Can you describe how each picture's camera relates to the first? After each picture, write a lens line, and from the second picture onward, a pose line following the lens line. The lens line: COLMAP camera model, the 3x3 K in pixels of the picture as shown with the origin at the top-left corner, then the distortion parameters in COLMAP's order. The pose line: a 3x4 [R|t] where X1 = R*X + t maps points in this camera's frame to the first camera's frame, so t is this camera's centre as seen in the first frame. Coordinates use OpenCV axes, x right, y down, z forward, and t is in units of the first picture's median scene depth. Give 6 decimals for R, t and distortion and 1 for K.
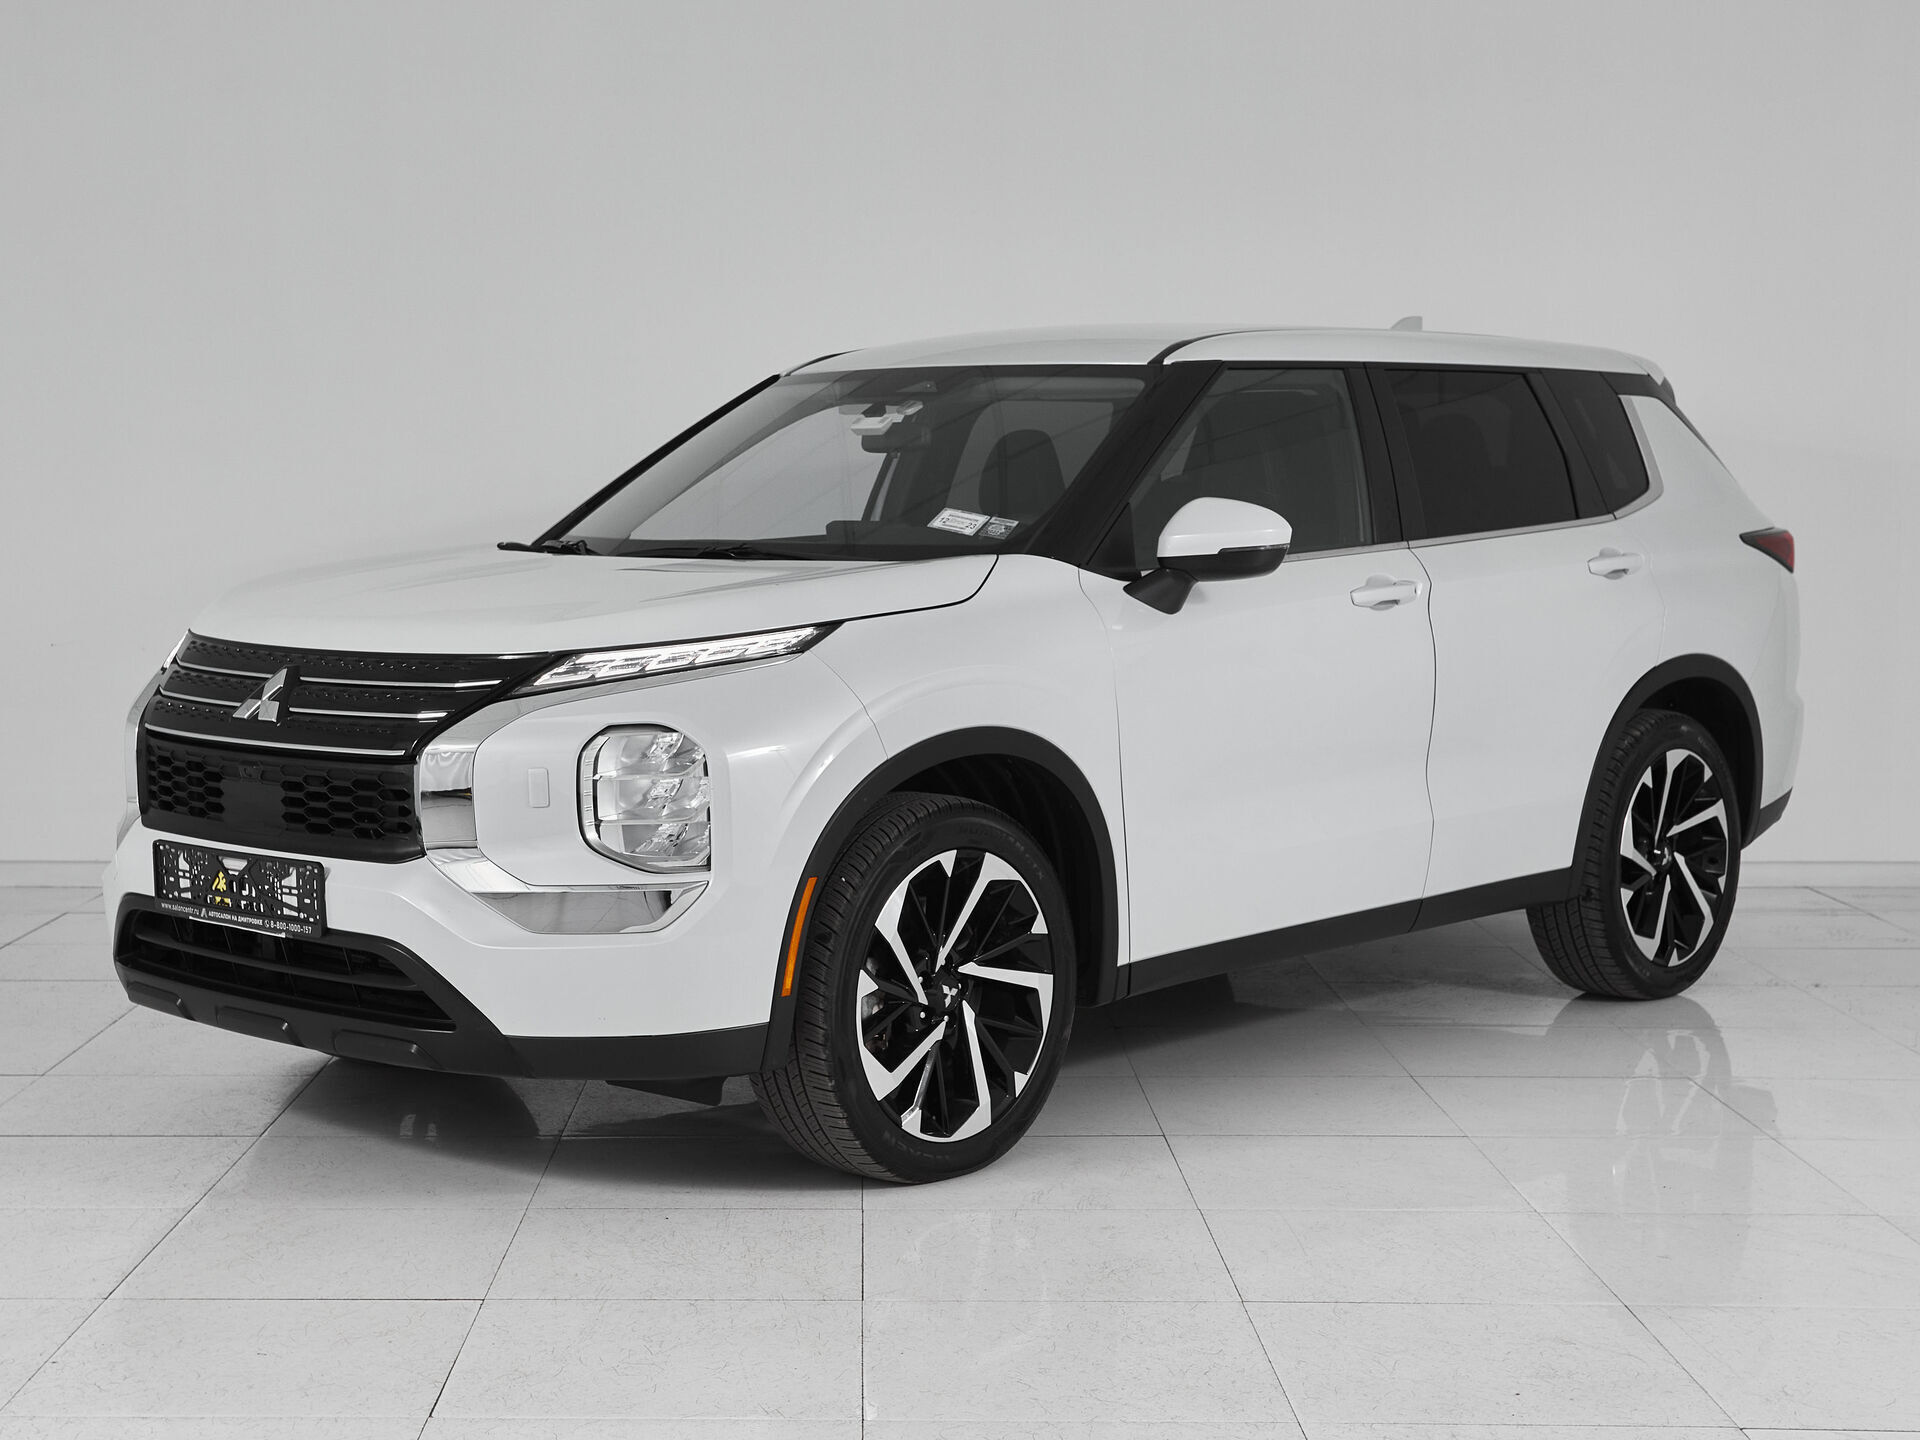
lens RADIAL K [[2301.9, 0, 911.6], [0, 2301.9, 710.9], [0, 0, 1]] dist [0.026546, 0.051592]
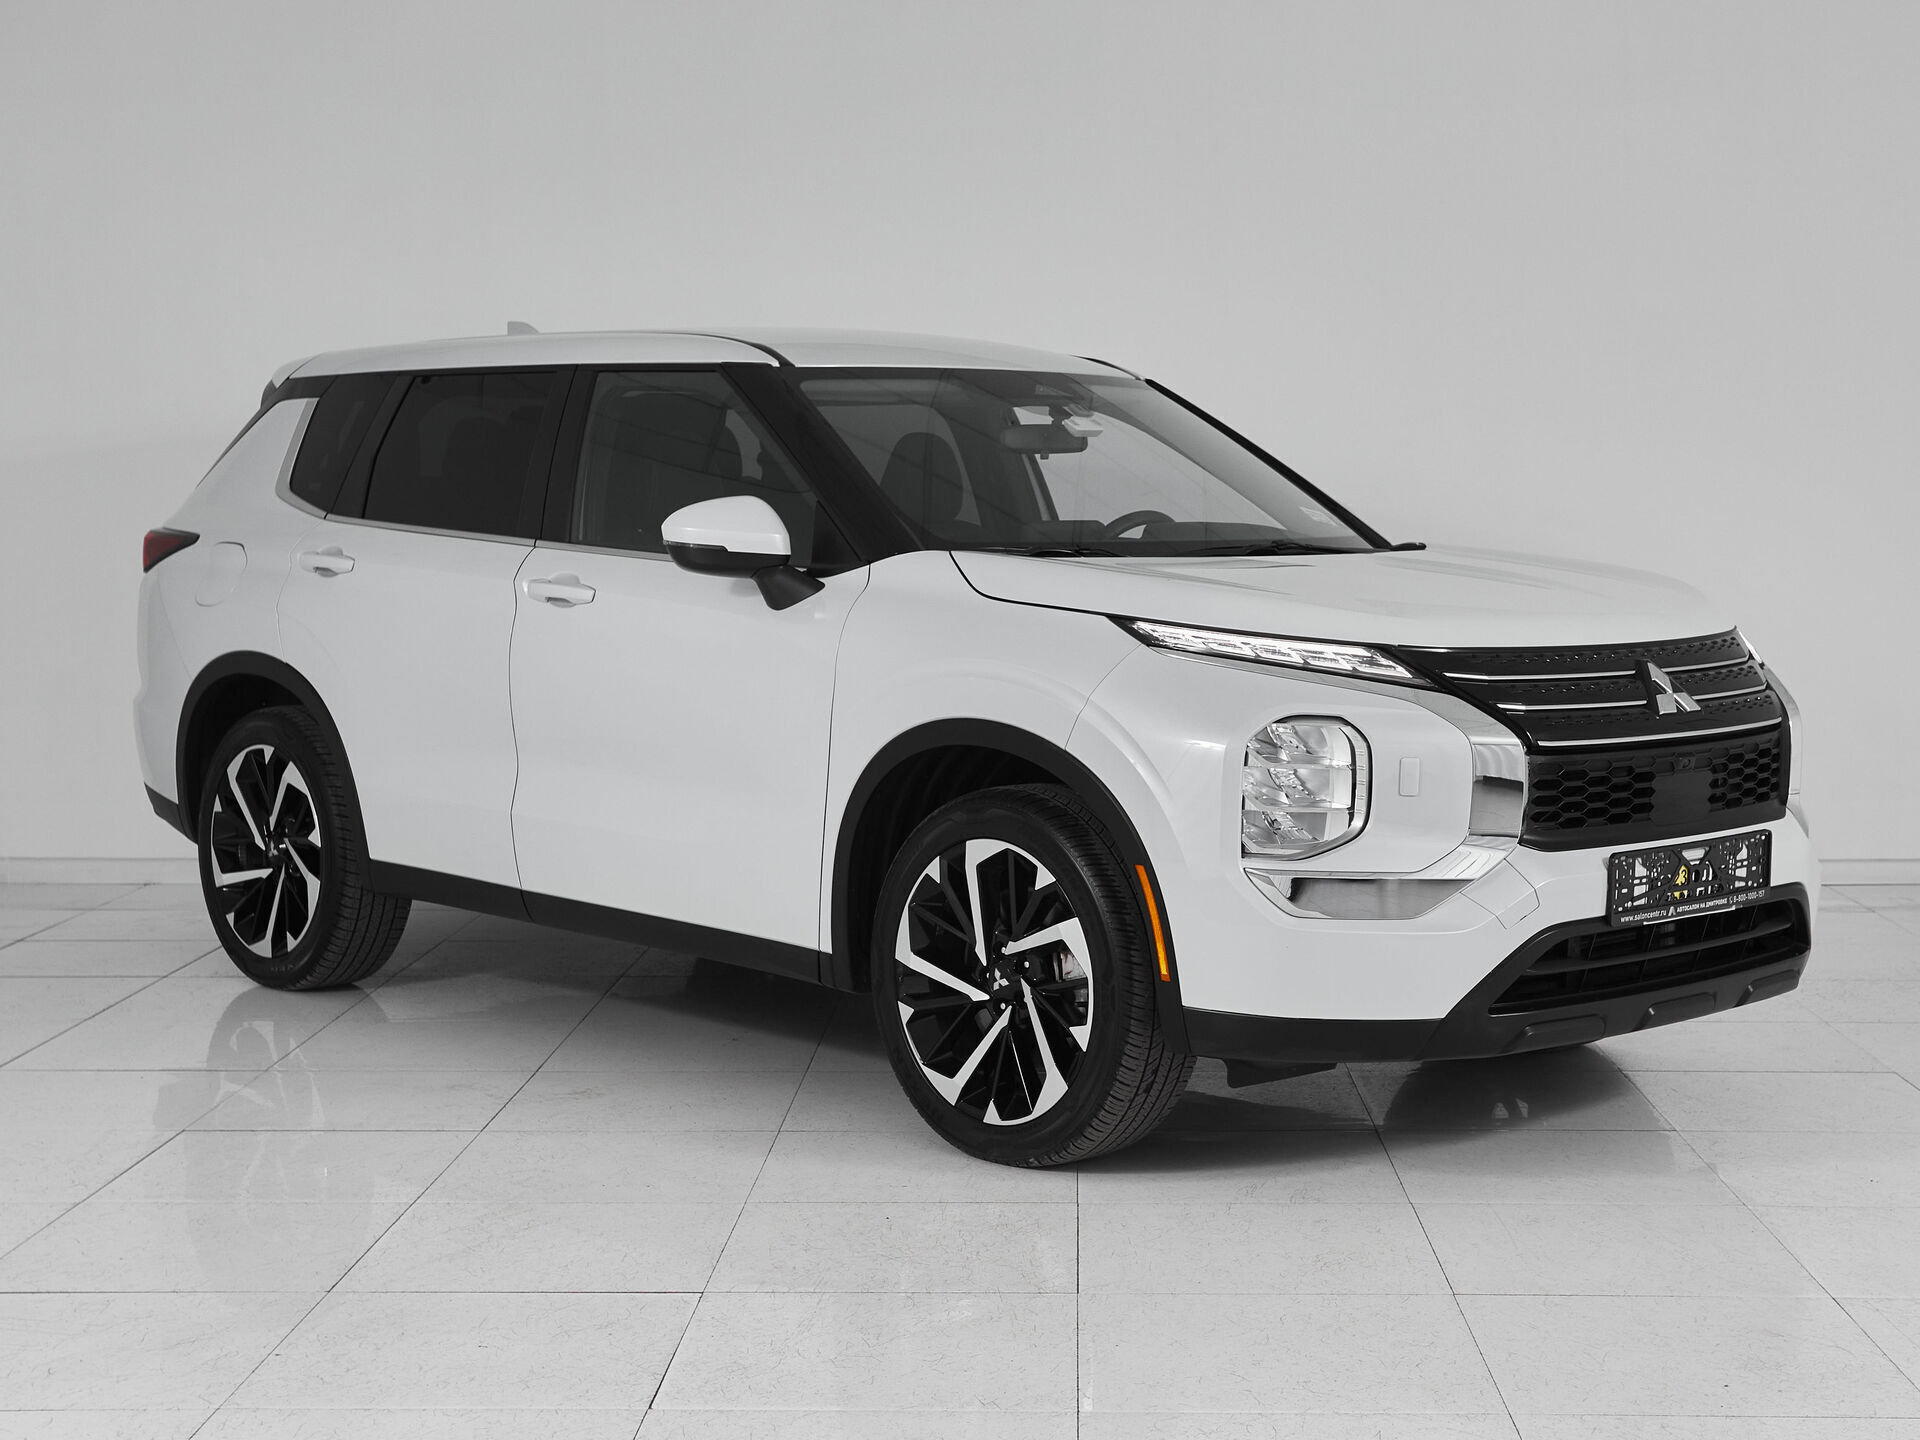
lens RADIAL K [[2416.4, 0, 935.3], [0, 2416.4, 717.2], [0, 0, 1]] dist [0.031948, 0.059235]
pose [[0.163617, -0.075371, 0.983641, -1.415532], [0.077024, 0.995010, 0.063430, -0.089227], [-0.983512, 0.065386, 0.168606, 1.155631]]
